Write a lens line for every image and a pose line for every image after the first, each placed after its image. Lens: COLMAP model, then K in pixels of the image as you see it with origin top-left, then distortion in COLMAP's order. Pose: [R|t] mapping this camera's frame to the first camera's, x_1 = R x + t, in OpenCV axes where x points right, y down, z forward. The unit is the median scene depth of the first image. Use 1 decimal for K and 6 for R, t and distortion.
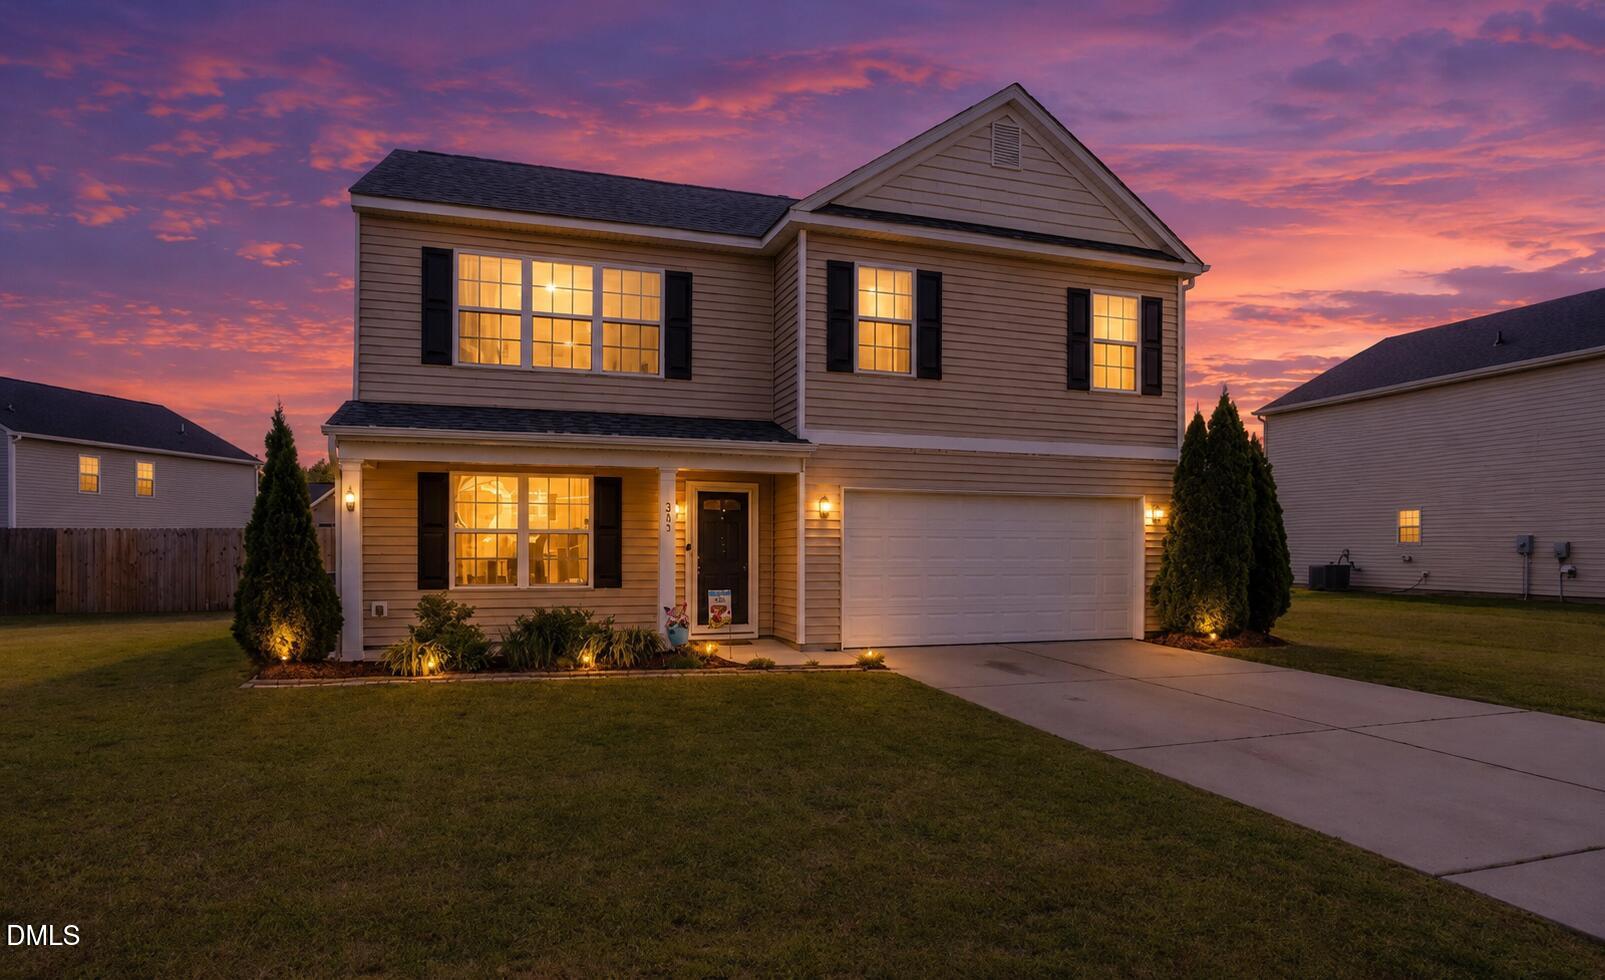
lens RADIAL K [[881.6, 0, 802.5], [0, 881.6, 490.0], [0, 0, 1]] dist [-0.042229, -0.000008]
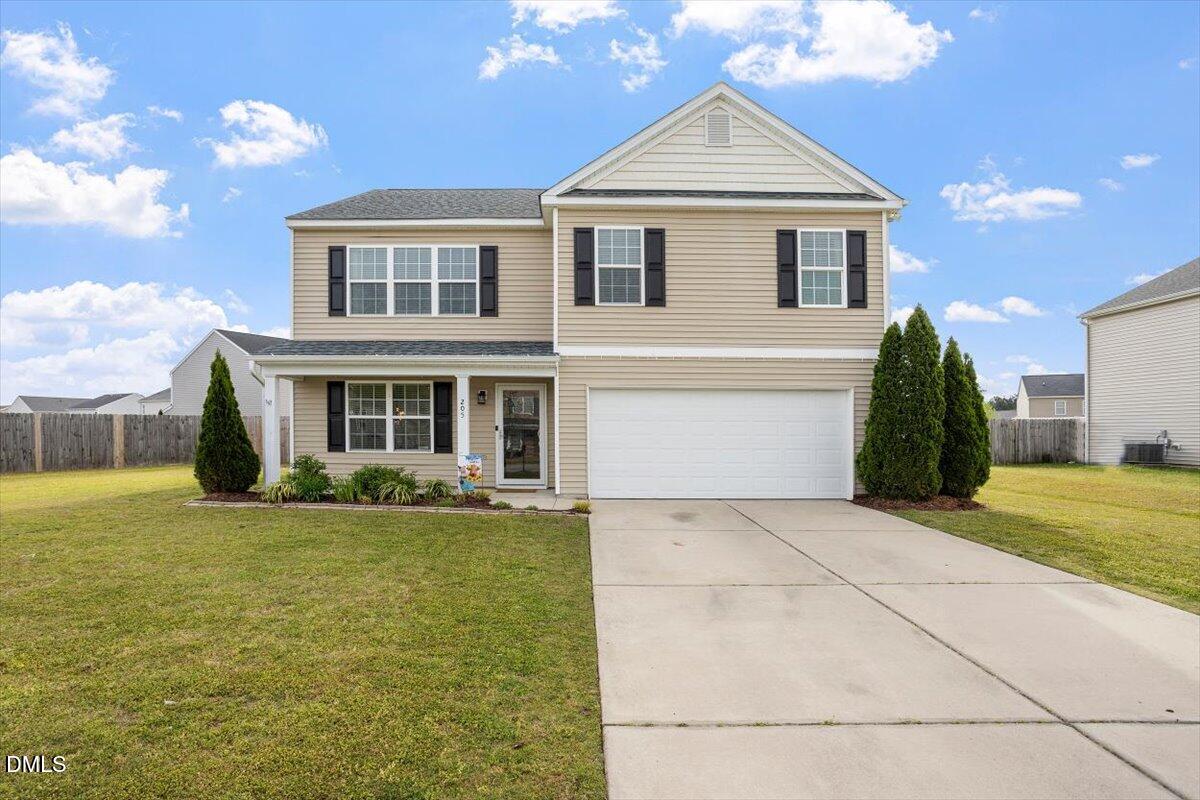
lens RADIAL K [[577.8, 0, 600.6], [0, 577.8, 395.7], [0, 0, 1]] dist [-0.057714, 0.034500]
pose [[0.950188, -0.015187, -0.311308, 0.346821], [0.017590, 0.999833, 0.004915, 0.008698], [0.311182, -0.010146, 0.950296, 0.111778]]
